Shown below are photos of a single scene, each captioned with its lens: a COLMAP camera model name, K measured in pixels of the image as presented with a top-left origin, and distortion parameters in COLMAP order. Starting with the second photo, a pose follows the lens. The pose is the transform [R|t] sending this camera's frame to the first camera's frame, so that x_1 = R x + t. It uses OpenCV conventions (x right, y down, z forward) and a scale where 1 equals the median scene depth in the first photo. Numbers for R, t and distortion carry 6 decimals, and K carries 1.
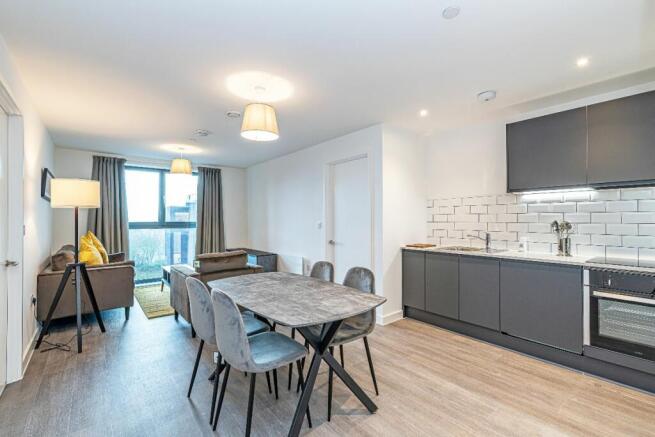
lens RADIAL K [[280.7, 0, 332.6], [0, 280.7, 215.8], [0, 0, 1]] dist [0.001525, -0.000120]
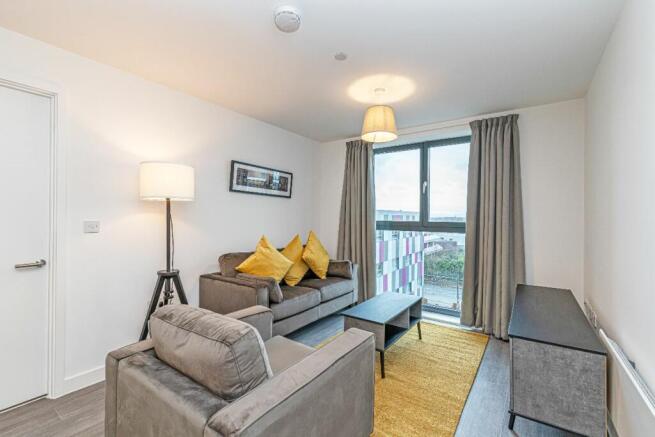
lens RADIAL K [[280.7, 0, 332.6], [0, 280.7, 215.8], [0, 0, 1]] dist [0.001525, -0.000120]
pose [[0.262787, -0.001087, -0.964853, -0.029426], [0.002035, 0.999998, -0.000572, 0.012618], [0.964852, -0.001813, 0.262789, 0.963830]]
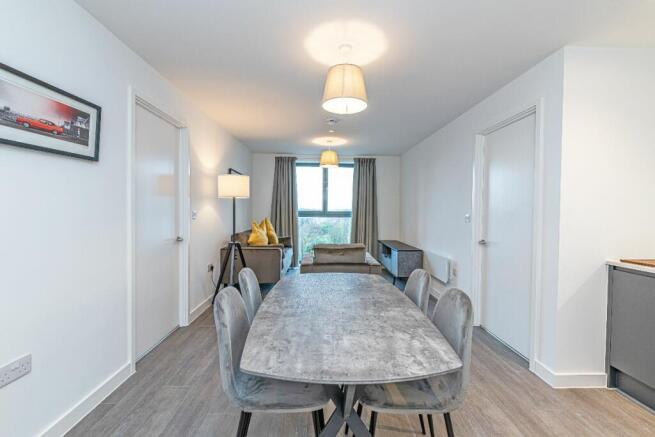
lens RADIAL K [[280.7, 0, 332.6], [0, 280.7, 215.8], [0, 0, 1]] dist [0.001525, -0.000120]
pose [[0.789925, 0.024585, -0.612711, 0.151581], [-0.004722, 0.999410, 0.034013, 0.003458], [0.613186, -0.023974, 0.789575, 0.223212]]
